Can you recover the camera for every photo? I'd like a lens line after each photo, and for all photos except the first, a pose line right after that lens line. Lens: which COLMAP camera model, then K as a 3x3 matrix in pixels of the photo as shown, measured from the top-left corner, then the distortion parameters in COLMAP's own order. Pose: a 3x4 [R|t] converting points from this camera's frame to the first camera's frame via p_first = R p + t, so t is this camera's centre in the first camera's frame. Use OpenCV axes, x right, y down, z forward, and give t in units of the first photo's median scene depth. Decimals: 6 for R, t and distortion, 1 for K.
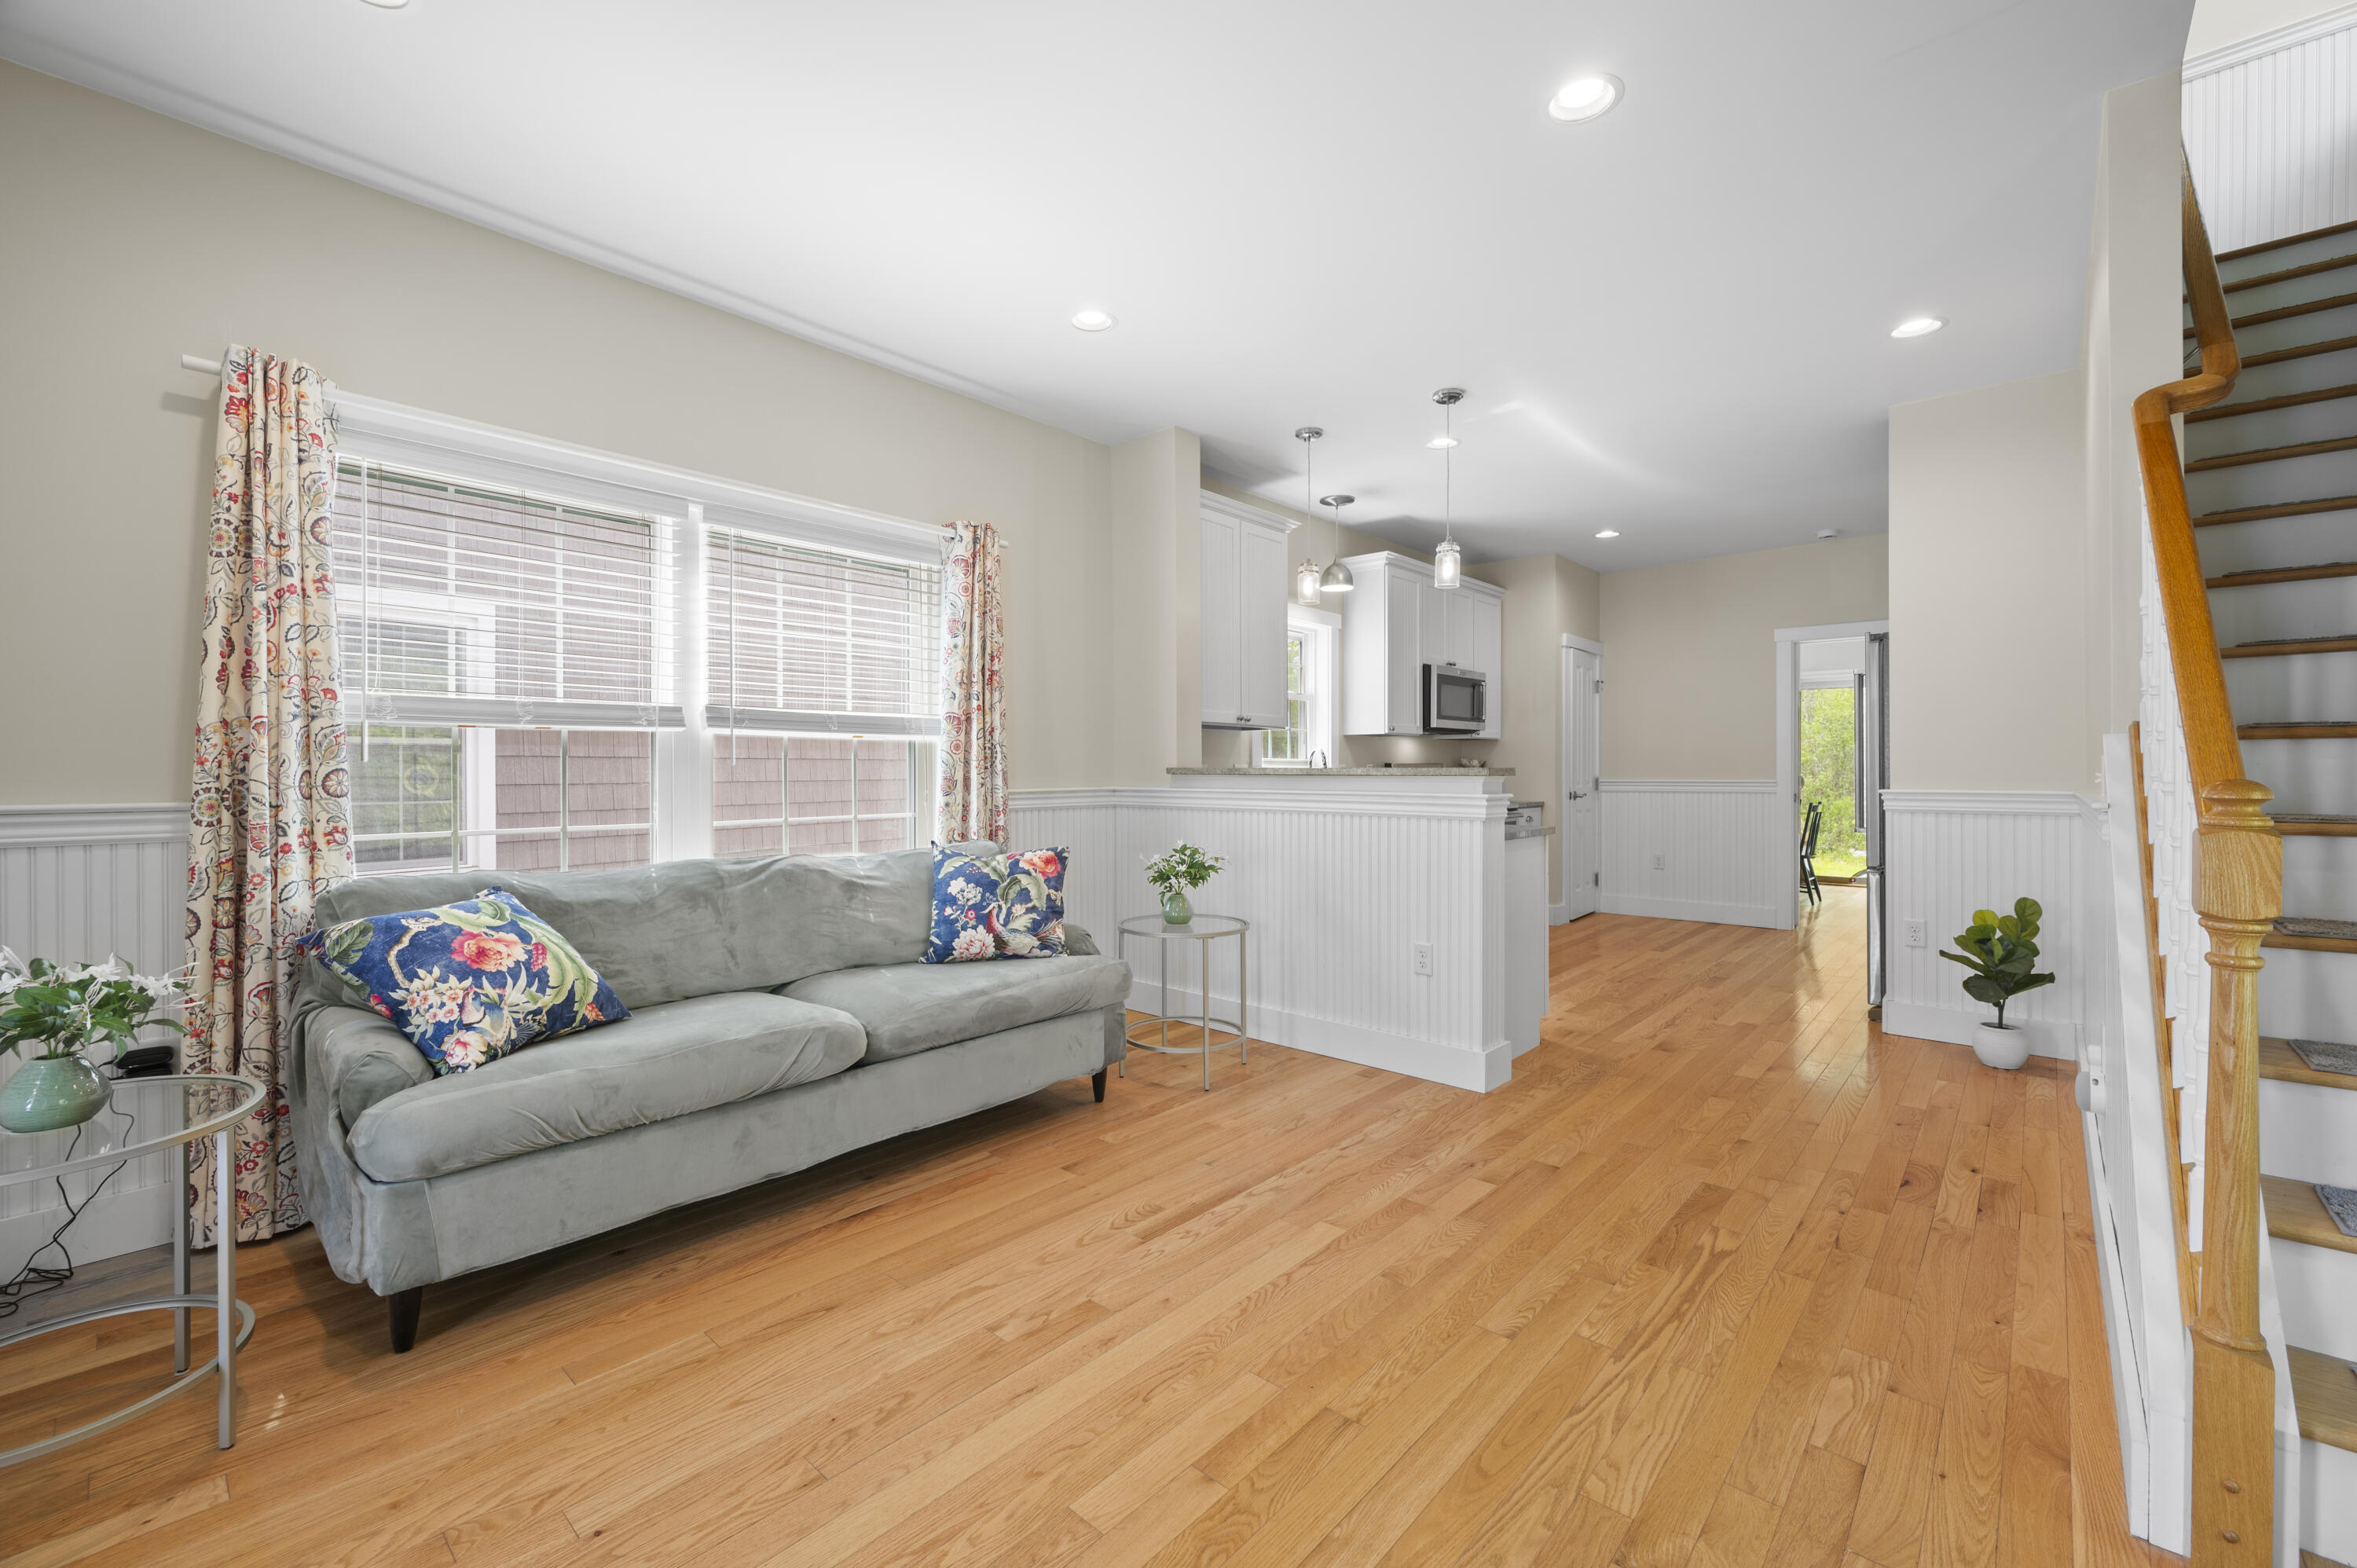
lens RADIAL K [[961.4, 0, 1186.8], [0, 961.4, 775.0], [0, 0, 1]] dist [0.000491, -0.000279]
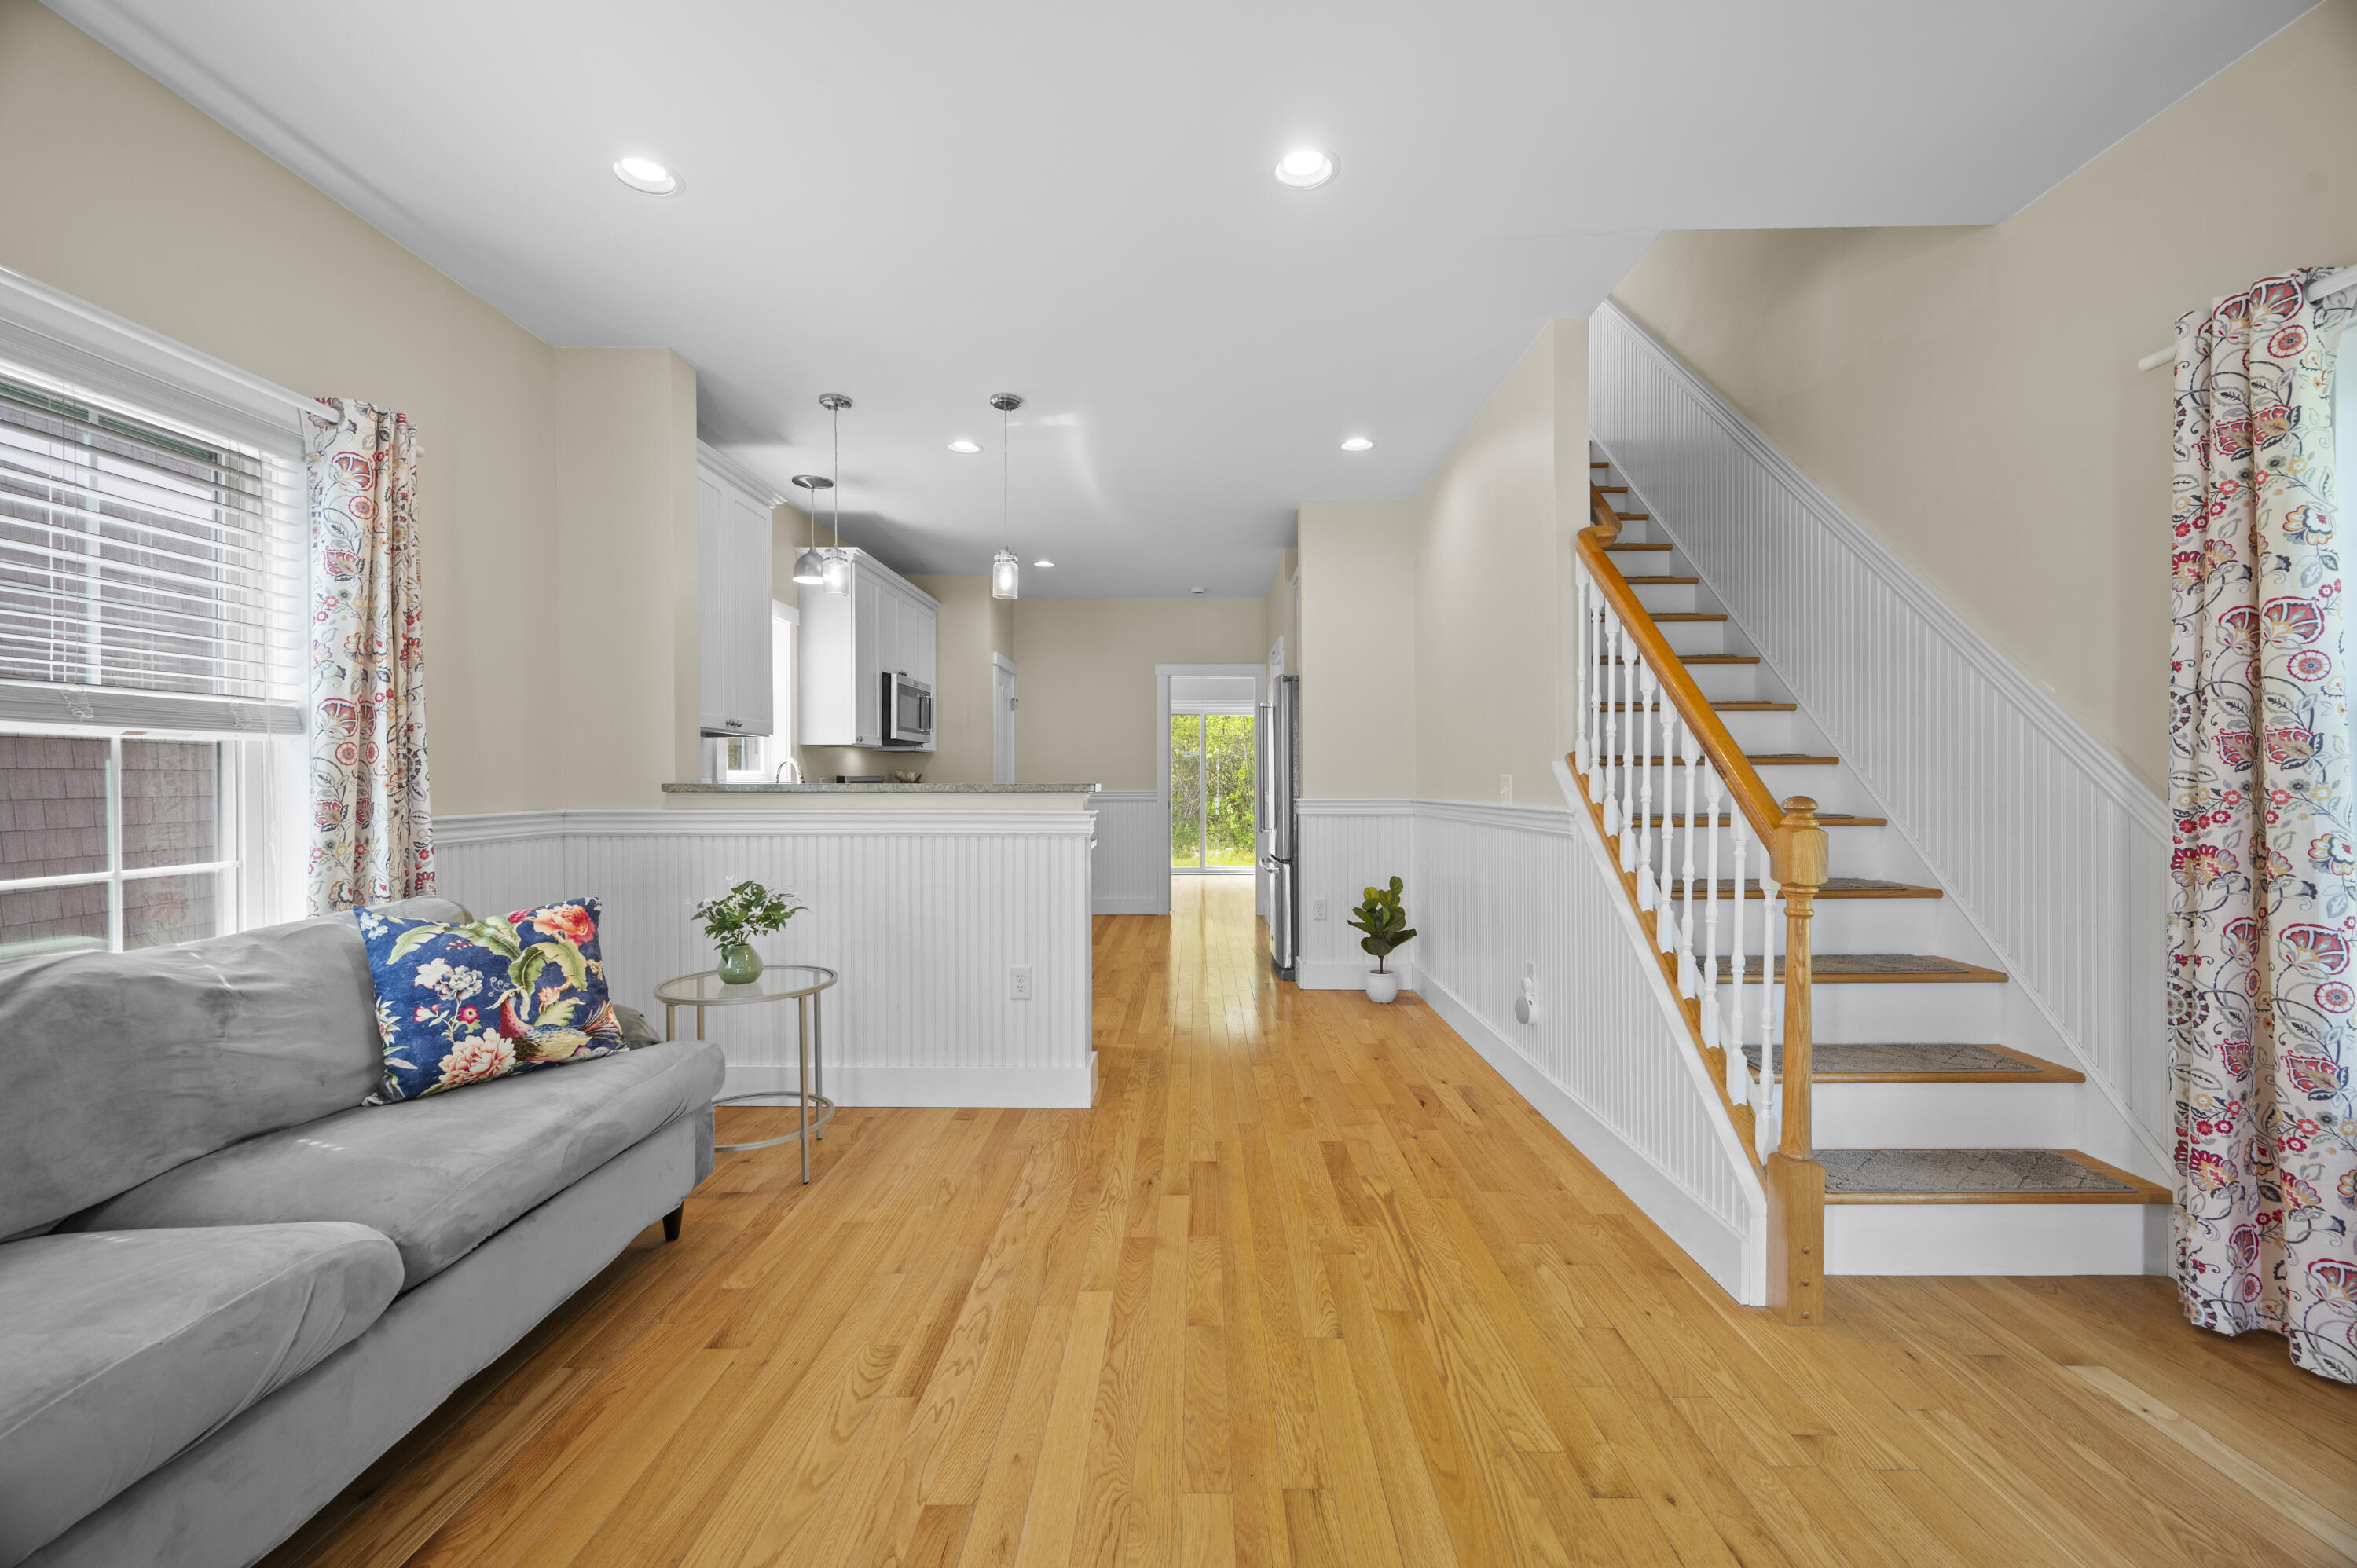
lens RADIAL K [[940.5, 0, 1178.5], [0, 940.5, 784.0], [0, 0, 1]] dist [-0.000063, -0.000073]
pose [[0.758289, -0.004331, 0.651905, -0.263408], [0.004777, 0.999988, 0.001088, -0.008199], [-0.651901, 0.002289, 0.758300, 0.197536]]
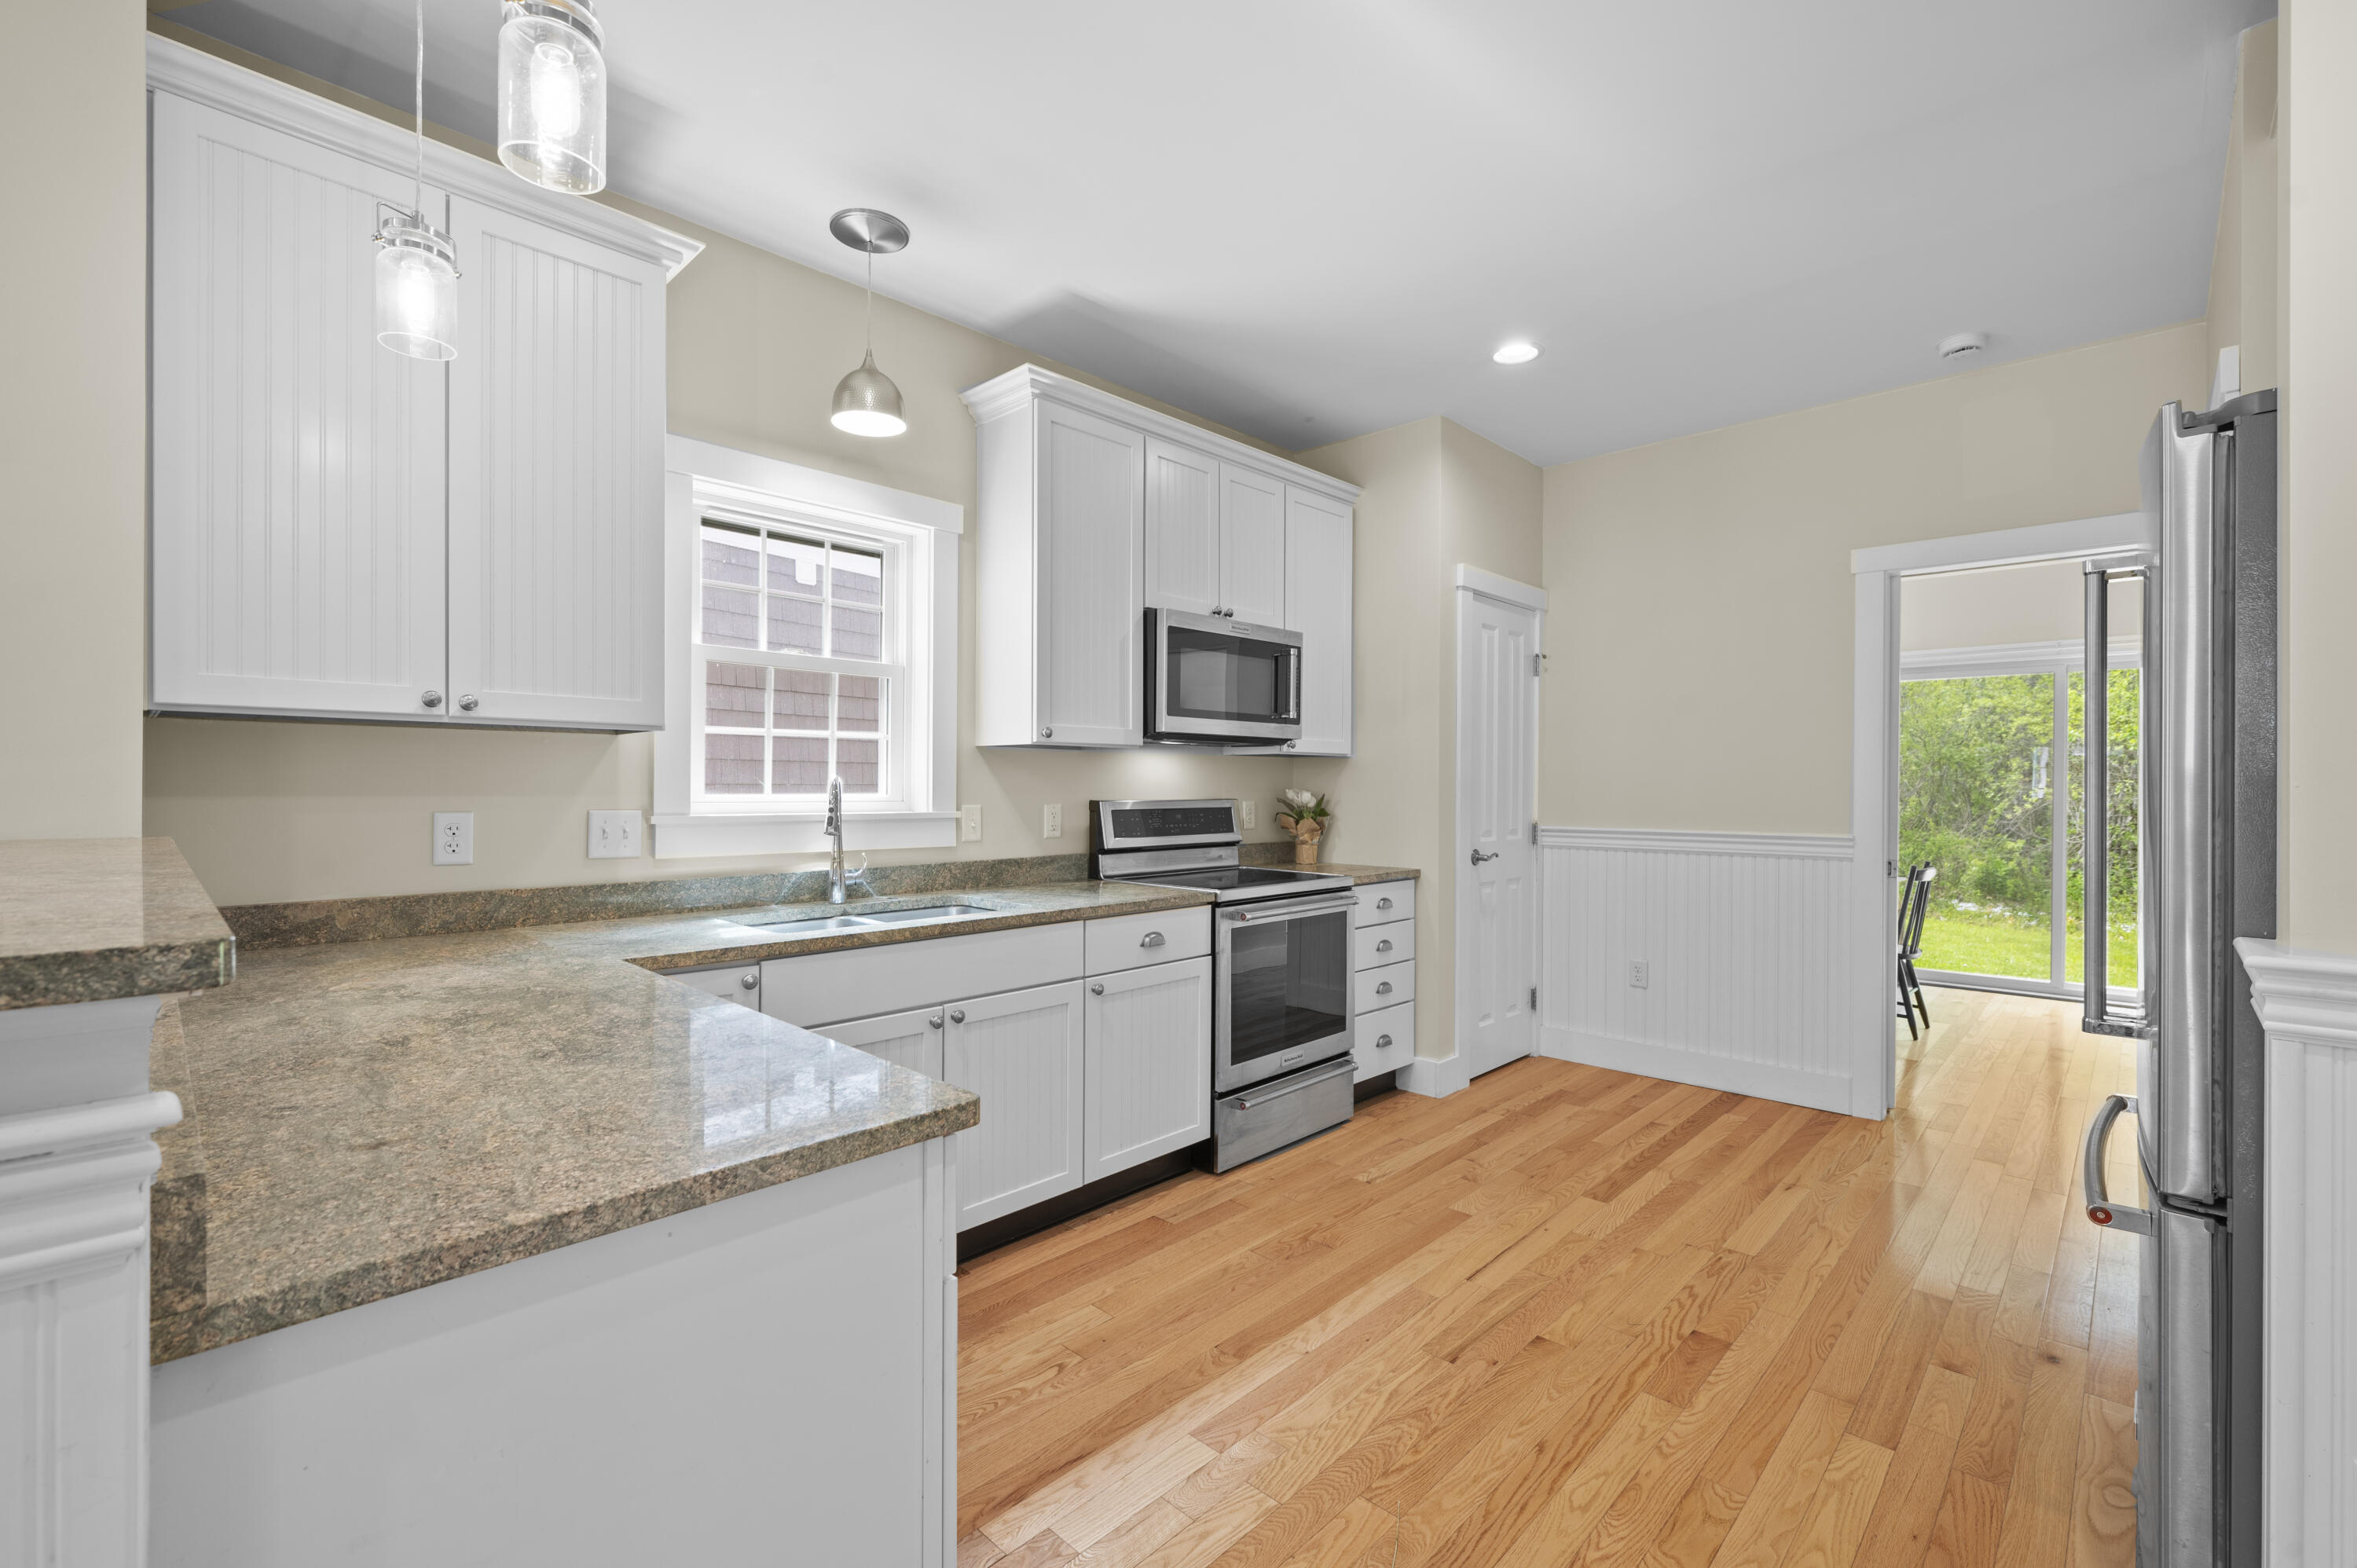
lens RADIAL K [[1013.3, 0, 1178.5], [0, 1013.3, 784.0], [0, 0, 1]] dist [-0.000786, -0.000095]
pose [[0.999348, 0.005942, -0.035616, 0.537521], [-0.005990, 0.999981, -0.001244, -0.040877], [0.035608, 0.001457, 0.999365, 0.882865]]
